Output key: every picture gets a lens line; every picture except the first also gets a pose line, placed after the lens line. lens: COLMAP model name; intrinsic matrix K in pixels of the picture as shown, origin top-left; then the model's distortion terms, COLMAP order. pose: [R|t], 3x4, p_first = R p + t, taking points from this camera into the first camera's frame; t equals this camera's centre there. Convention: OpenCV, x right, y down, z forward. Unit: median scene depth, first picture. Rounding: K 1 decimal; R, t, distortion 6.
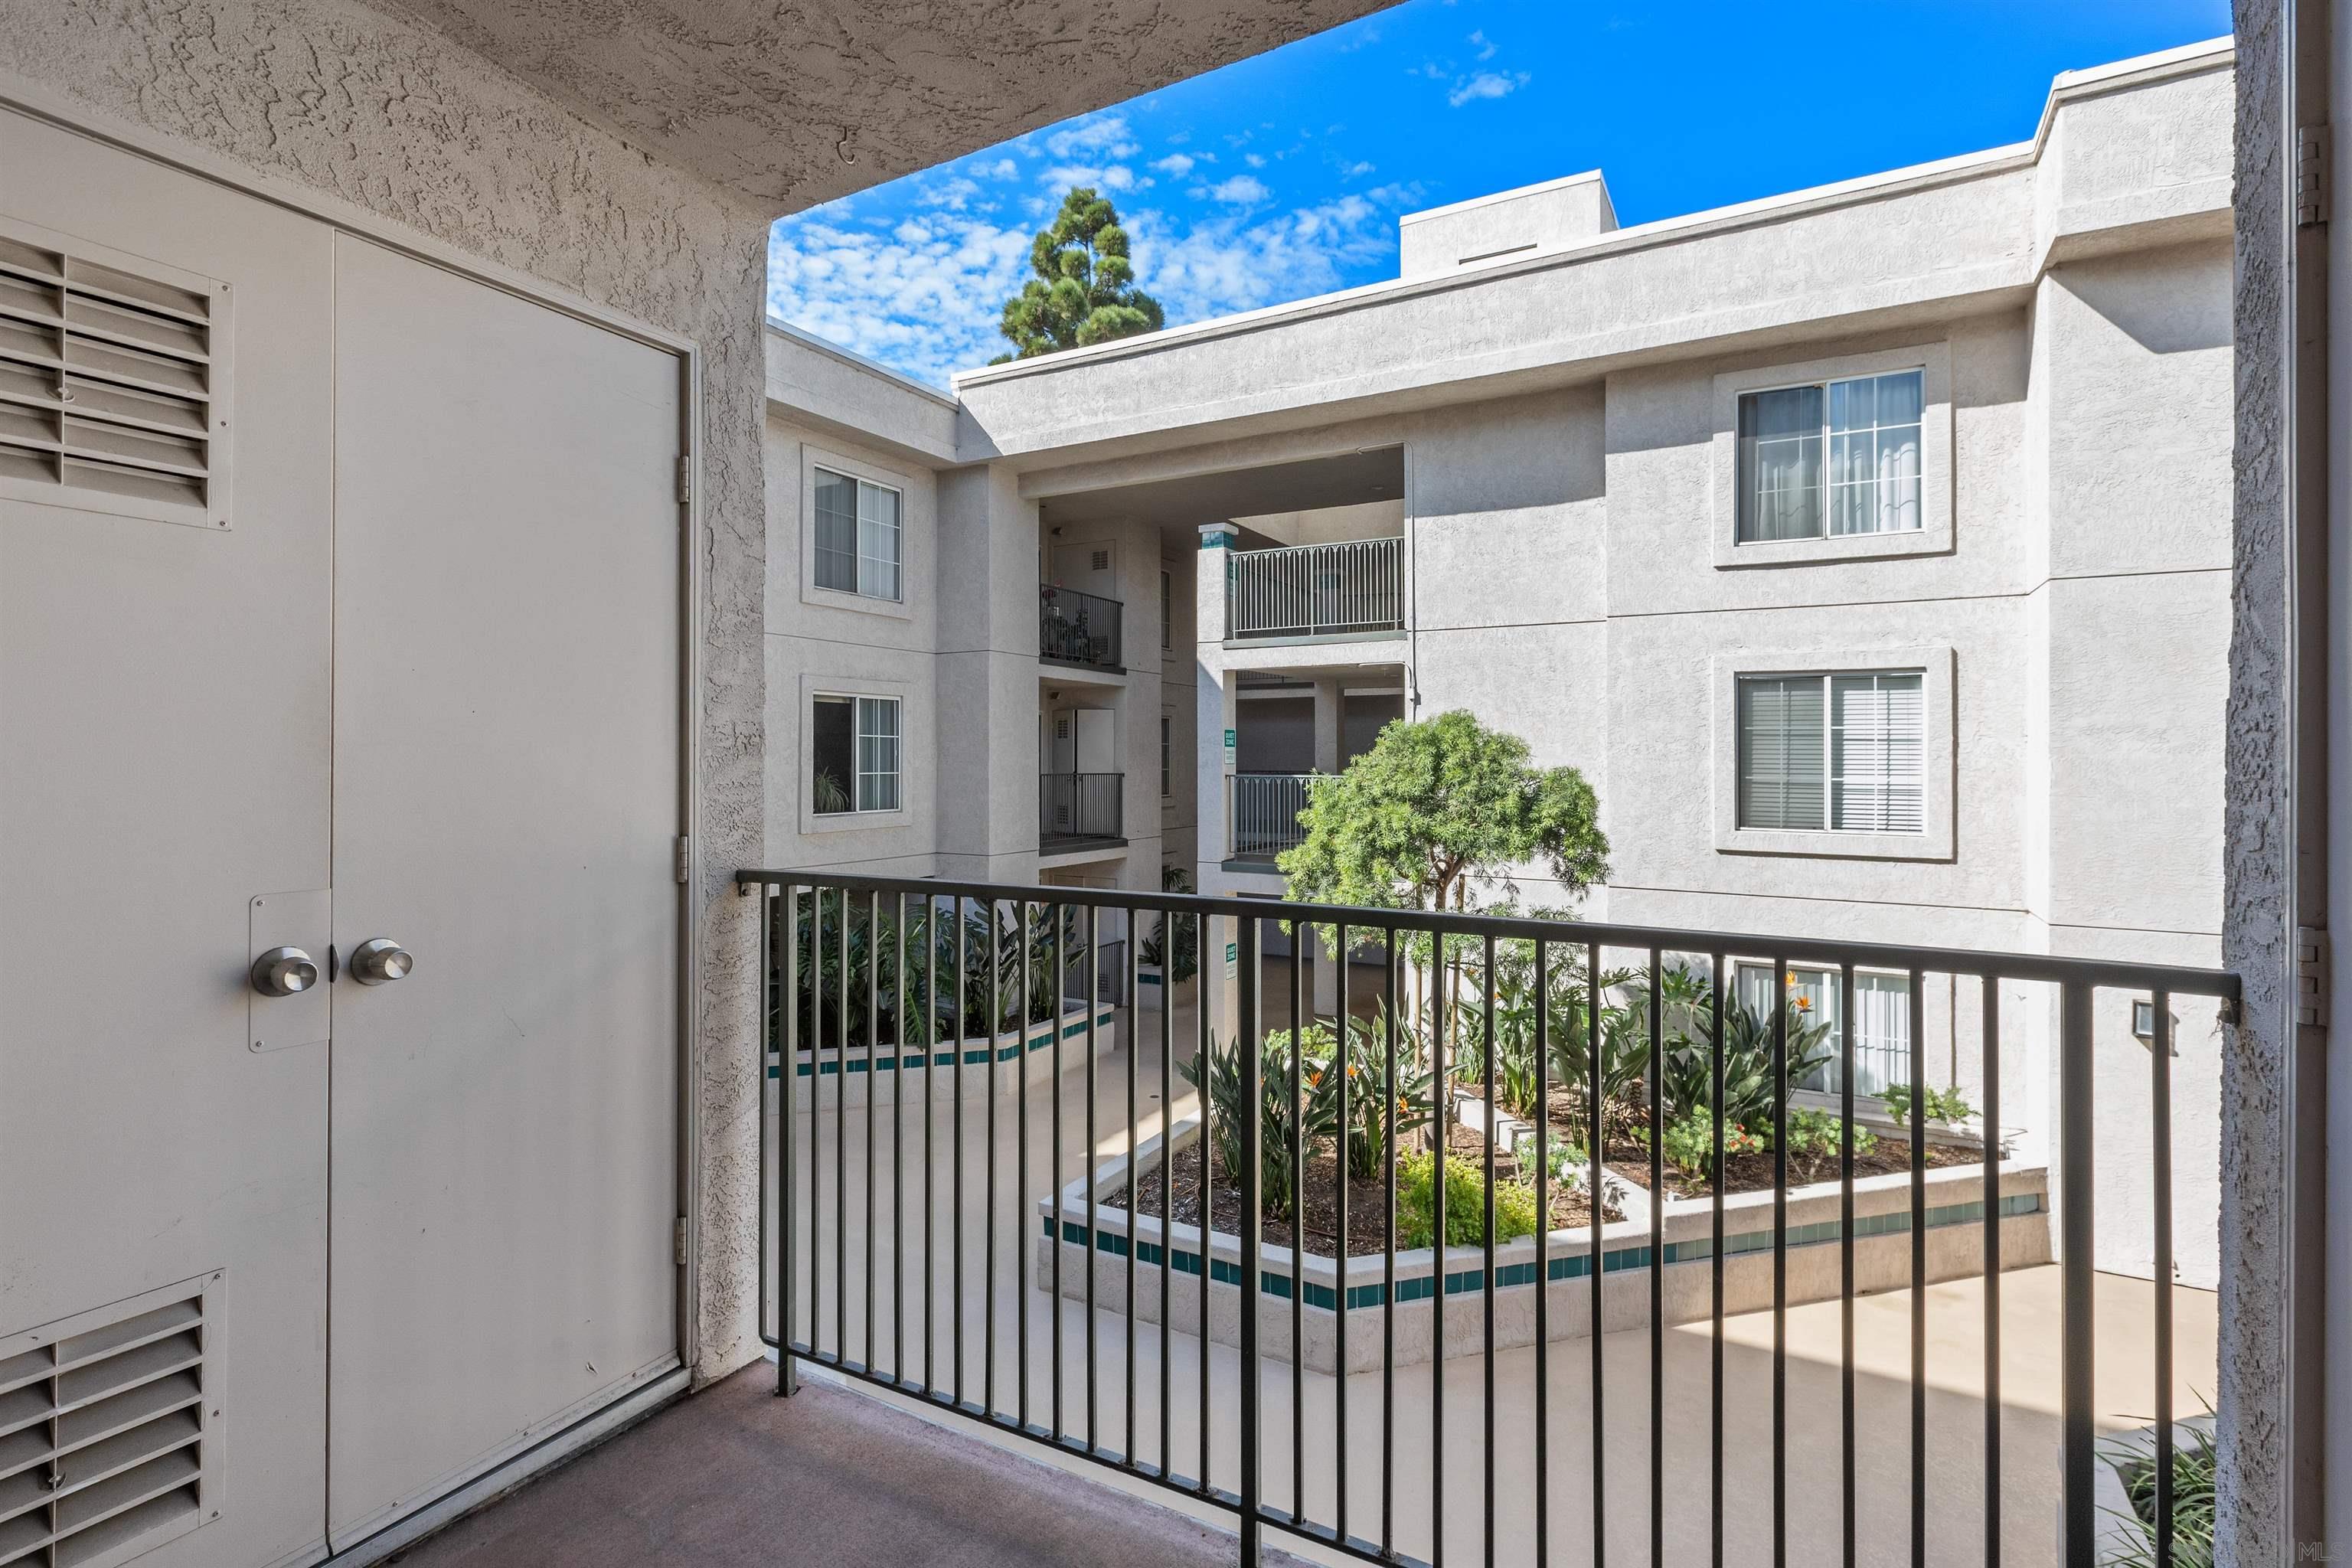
lens RADIAL K [[1072.8, 0, 1223.5], [0, 1072.8, 753.2], [0, 0, 1]] dist [0.003421, -0.001019]
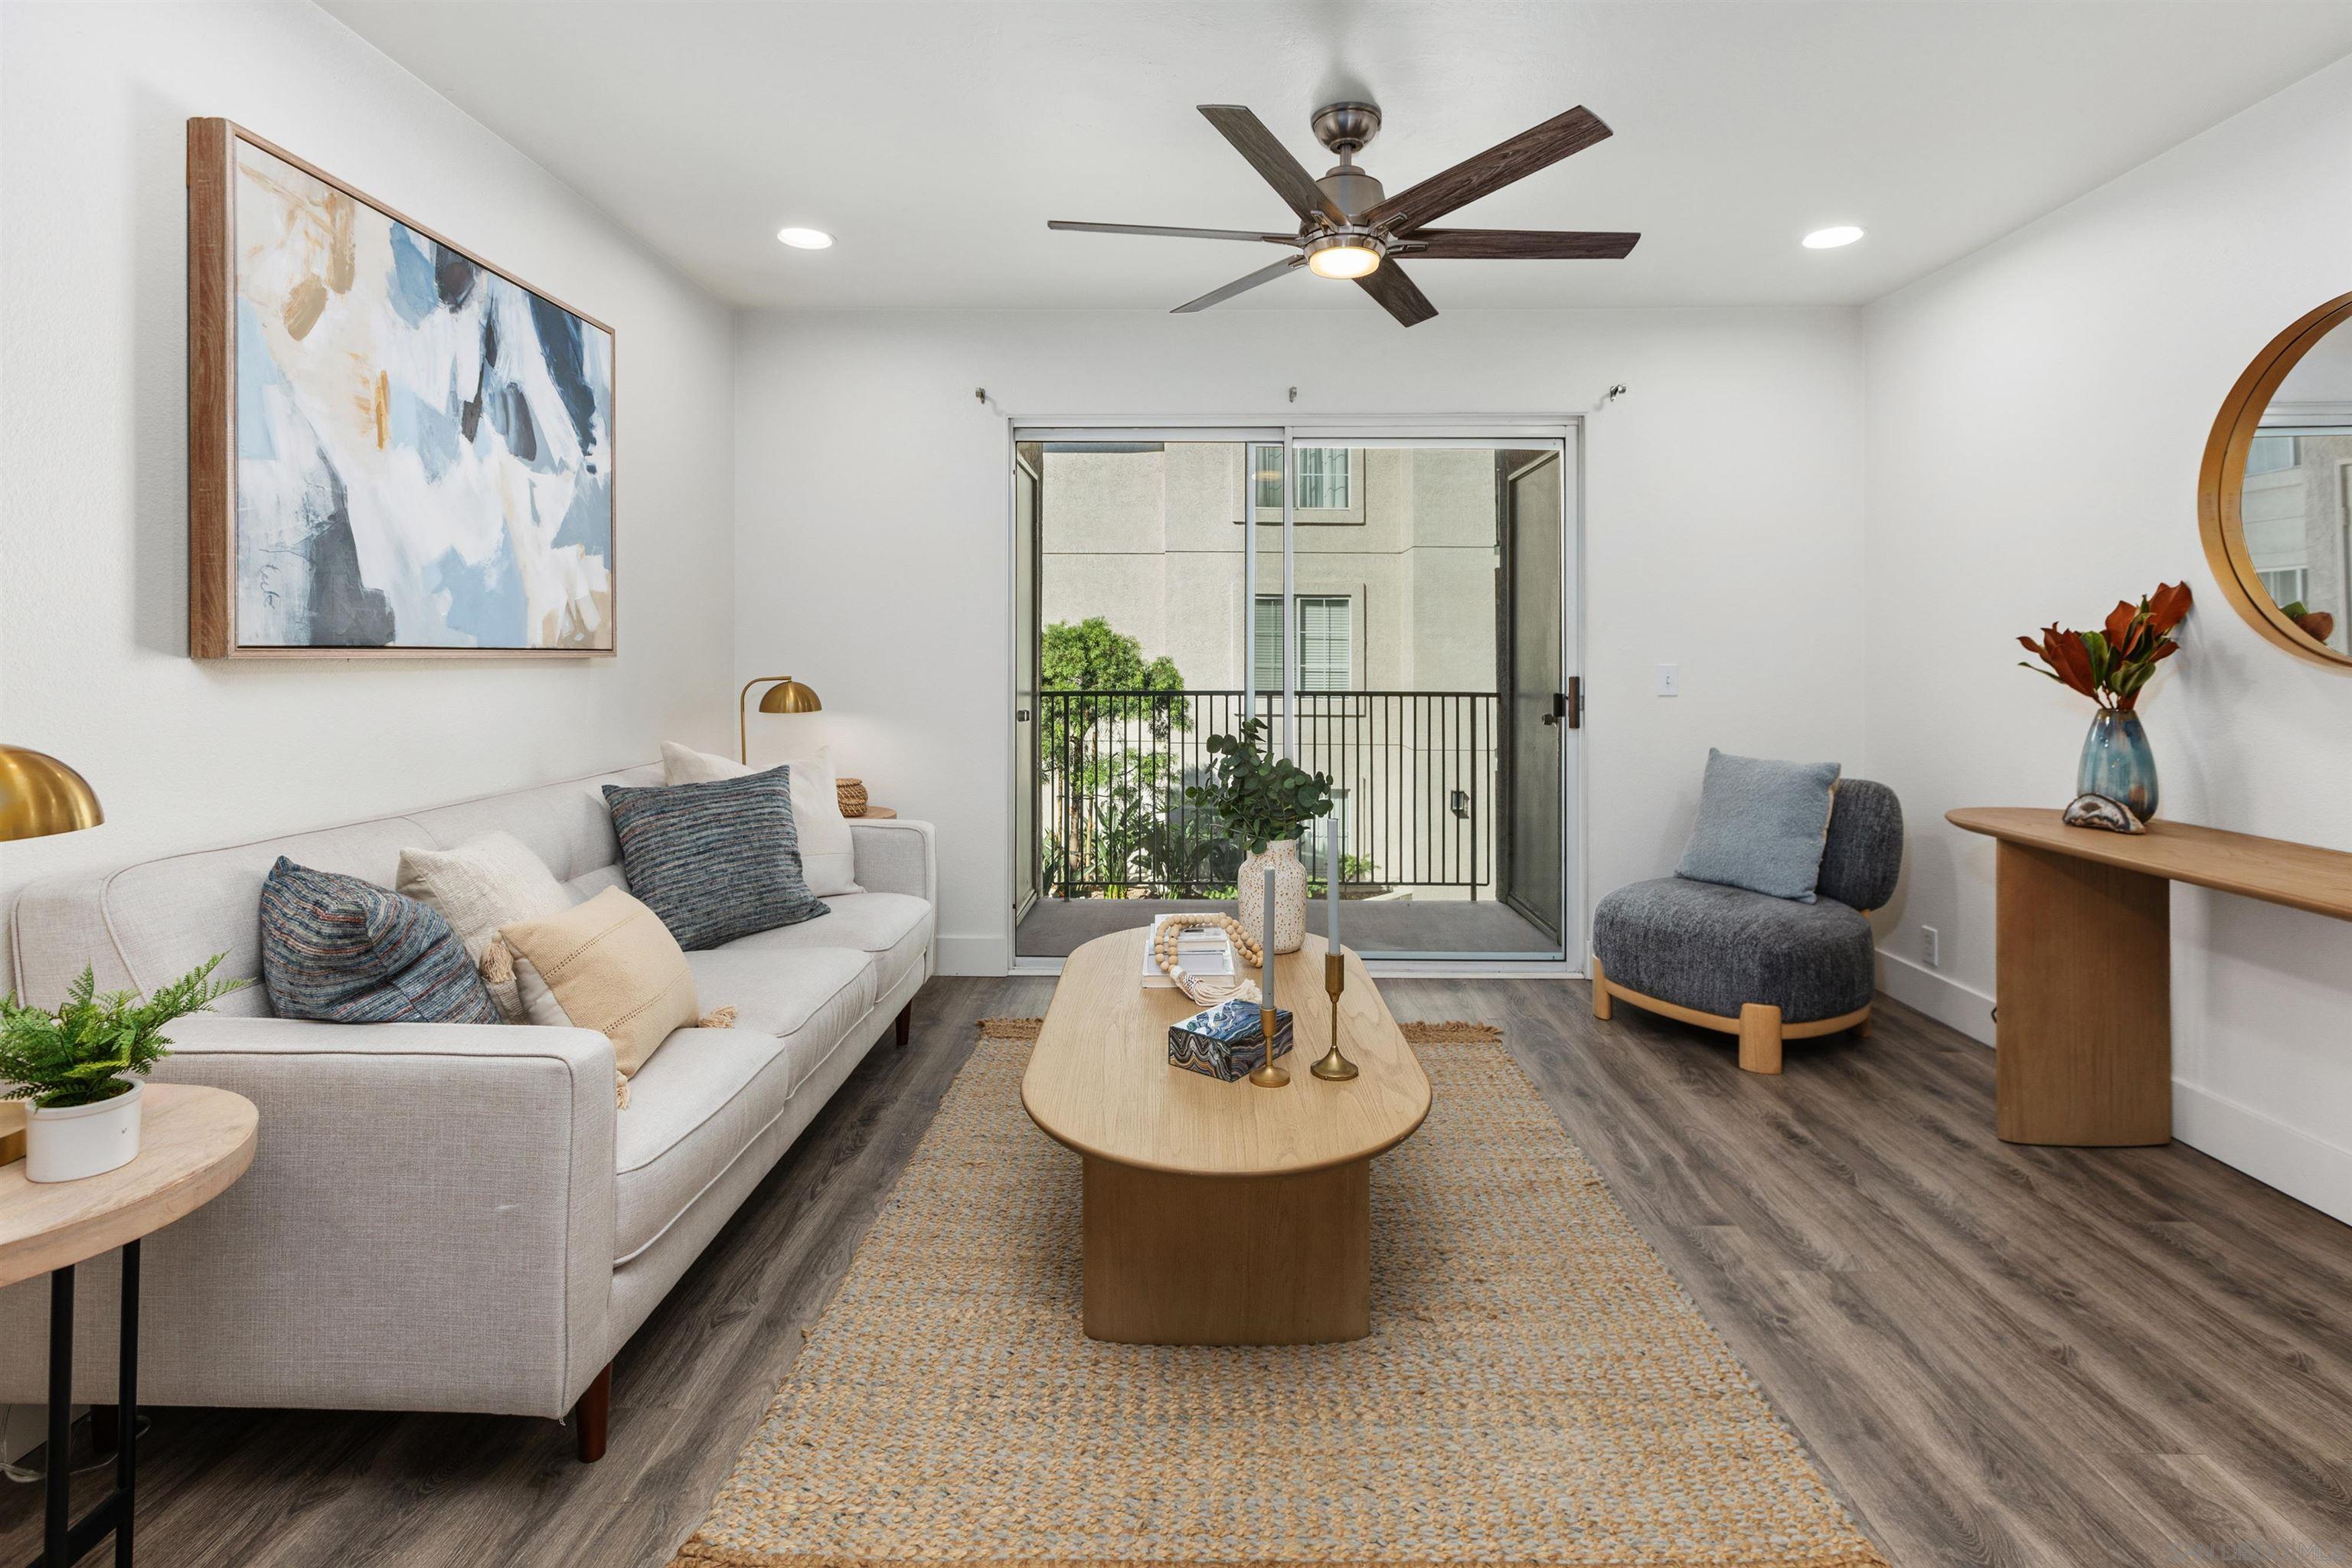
lens RADIAL K [[1072.8, 0, 1235.5], [0, 1072.8, 658.6], [0, 0, 1]] dist [0.003421, -0.001019]
pose [[0.867646, -0.001348, 0.497181, -0.398907], [-0.002785, 0.999967, 0.007570, 0.004296], [-0.497175, -0.007953, 0.867614, -0.415970]]
